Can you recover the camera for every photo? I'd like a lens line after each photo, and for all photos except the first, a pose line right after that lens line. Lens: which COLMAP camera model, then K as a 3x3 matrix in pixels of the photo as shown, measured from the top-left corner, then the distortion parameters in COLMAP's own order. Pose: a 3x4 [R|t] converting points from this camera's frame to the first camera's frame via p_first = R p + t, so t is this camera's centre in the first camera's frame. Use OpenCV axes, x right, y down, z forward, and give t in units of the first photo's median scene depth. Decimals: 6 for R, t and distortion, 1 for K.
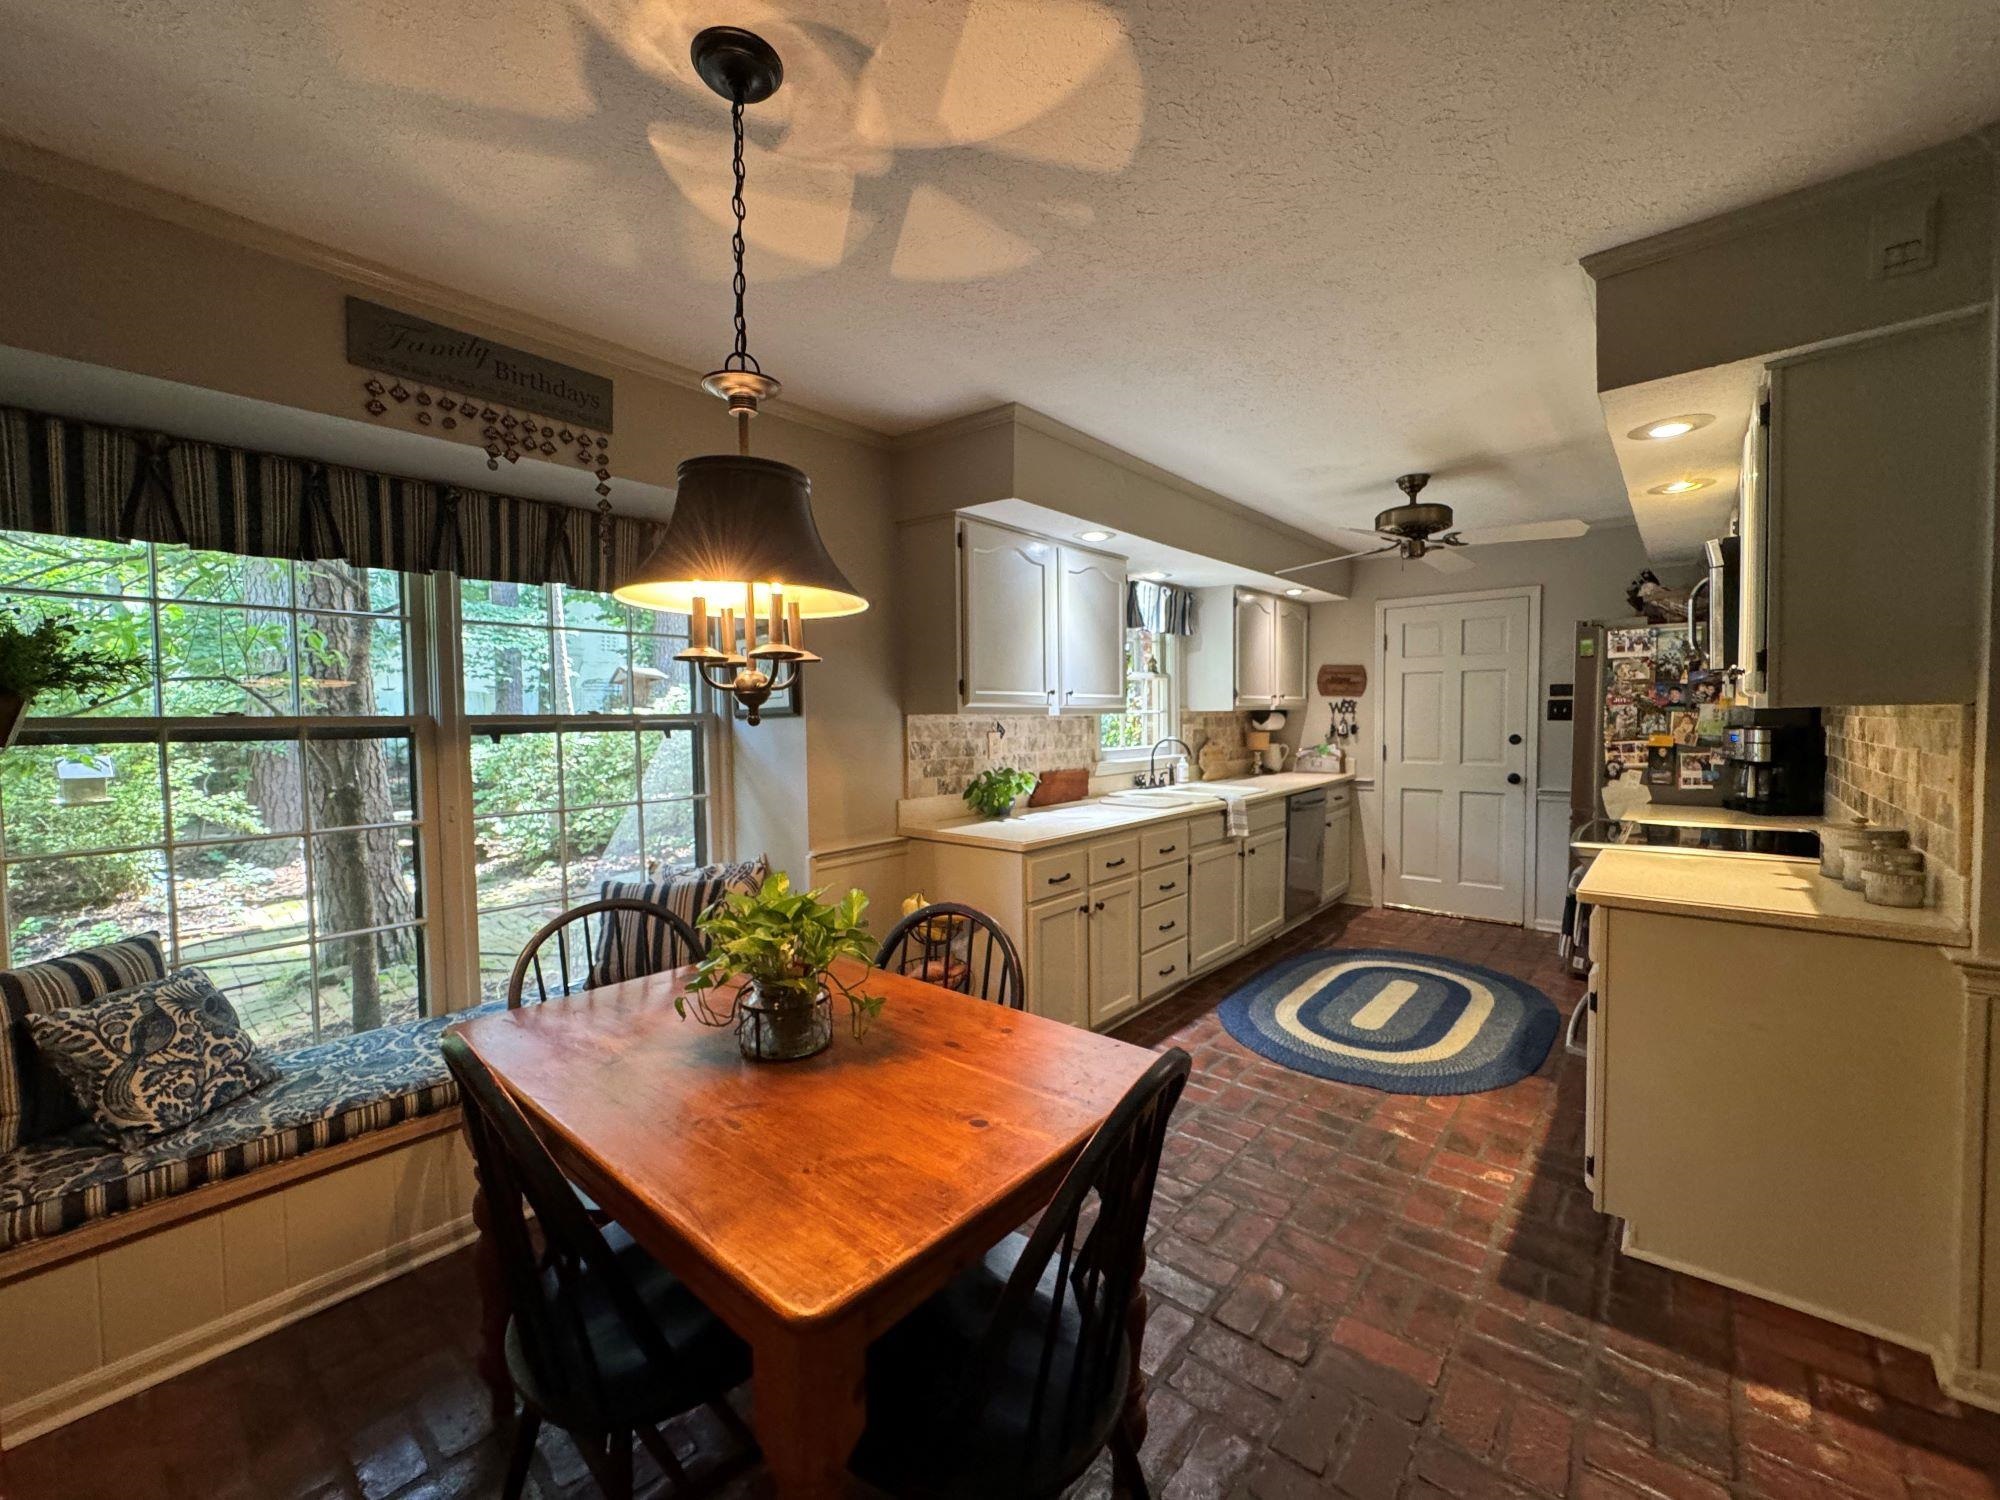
lens RADIAL K [[800.5, 0, 1000.0], [0, 800.5, 750.0], [0, 0, 1]] dist [-0.000739, -0.000152]
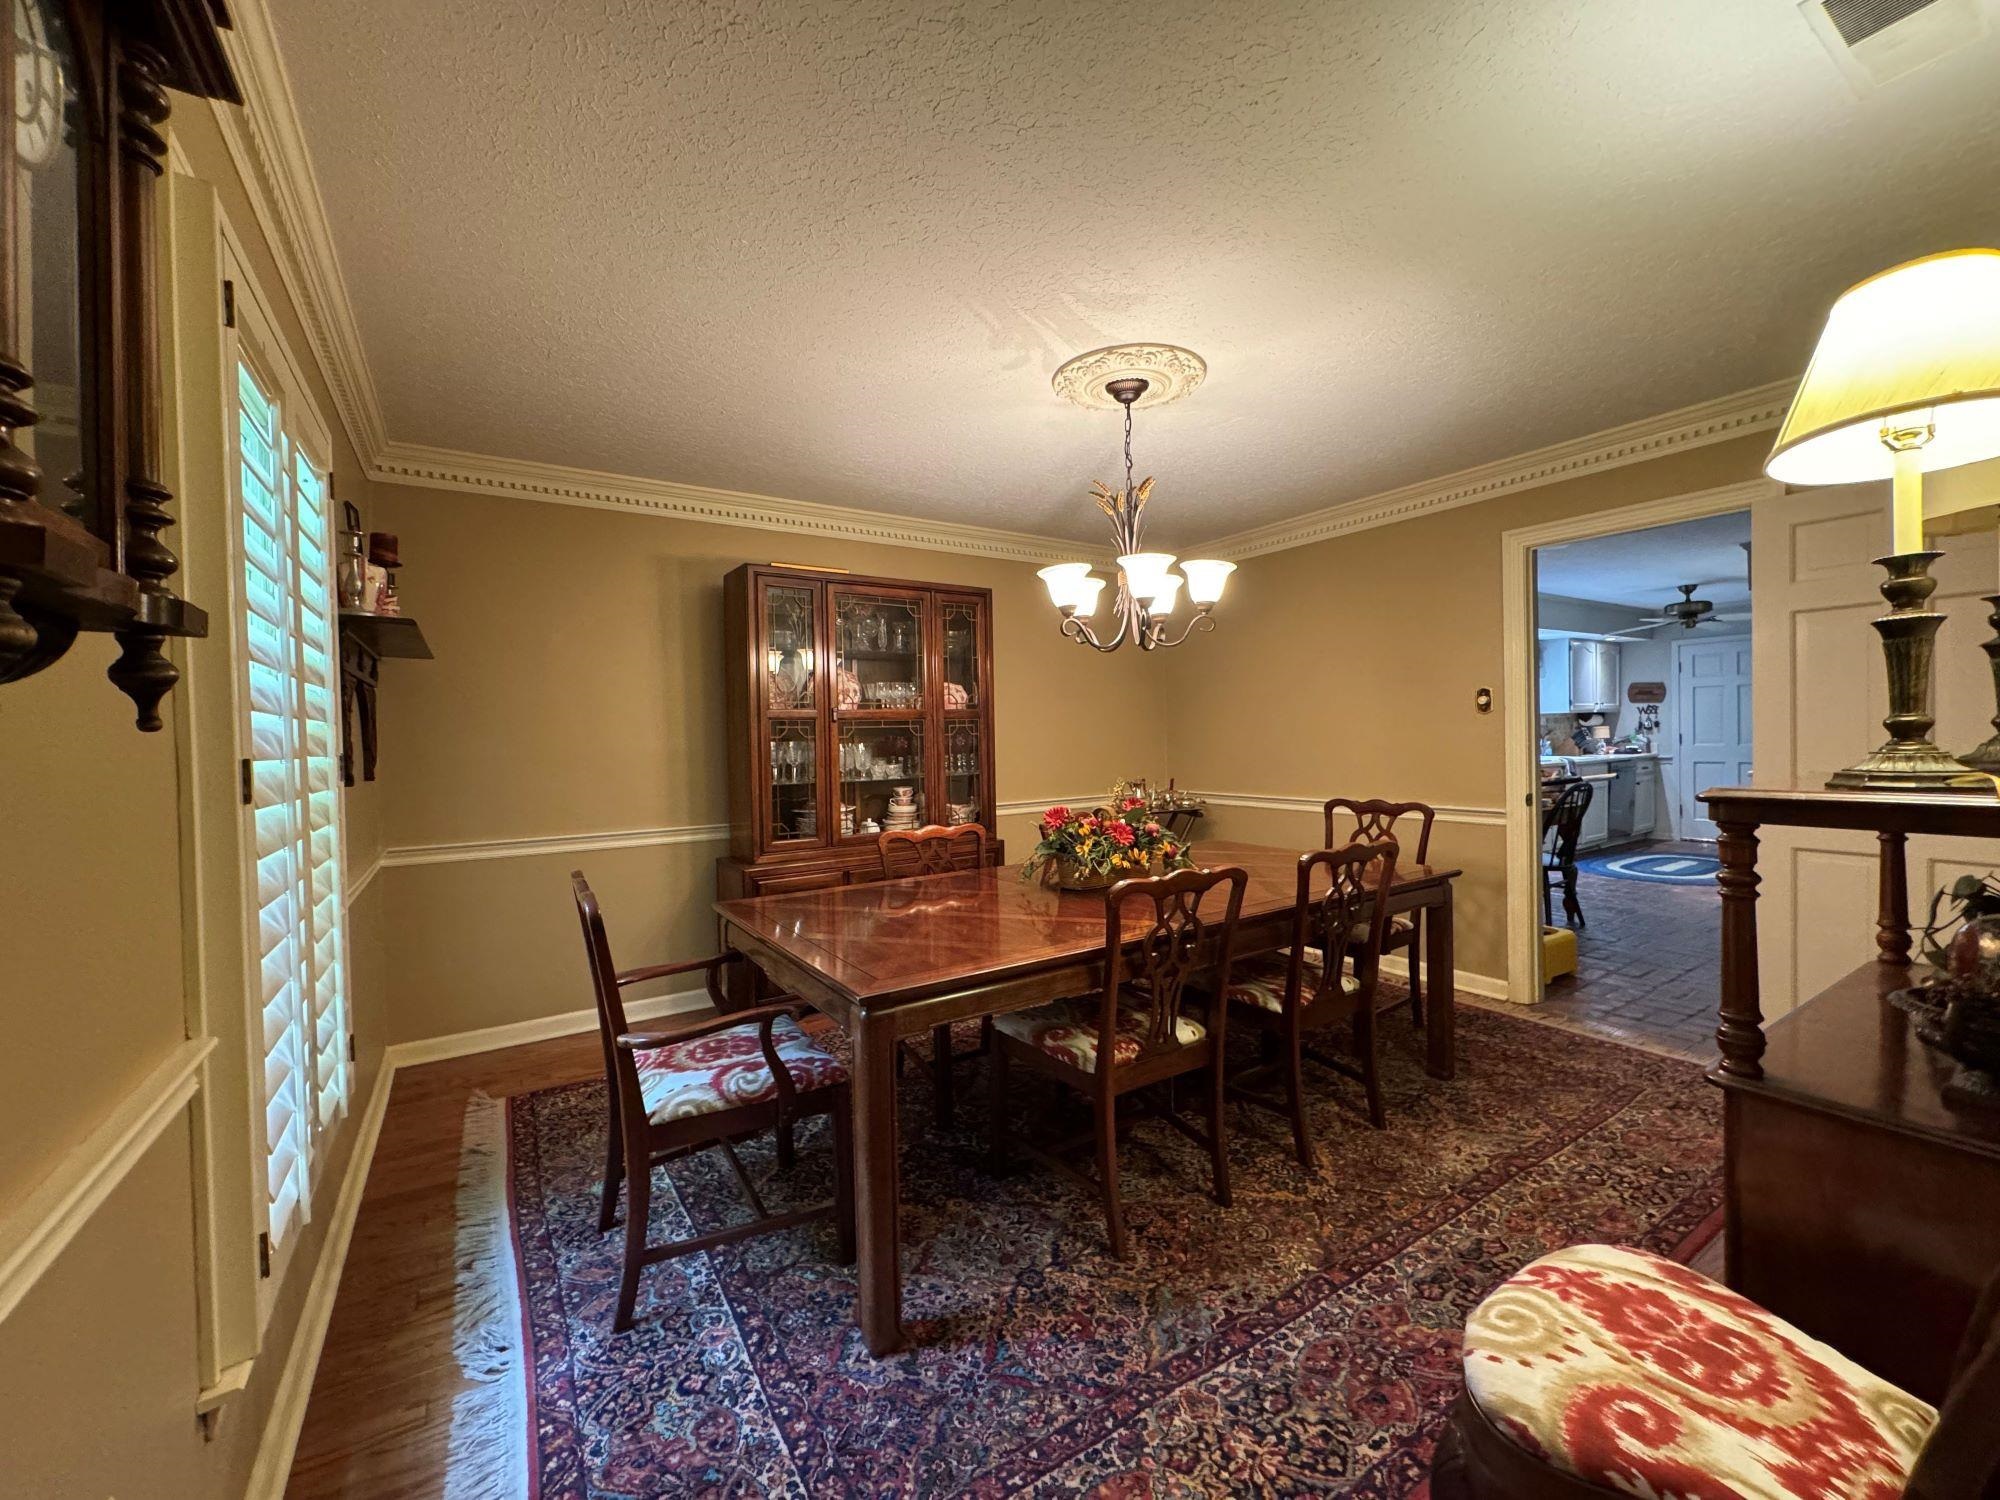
lens RADIAL K [[800.5, 0, 1000.0], [0, 800.5, 750.0], [0, 0, 1]] dist [-0.000739, -0.000152]
pose [[0.960138, -0.004045, -0.279498, -0.346949], [-0.002834, 0.999703, -0.024203, 0.065942], [0.279513, 0.024031, 0.959841, -0.844444]]
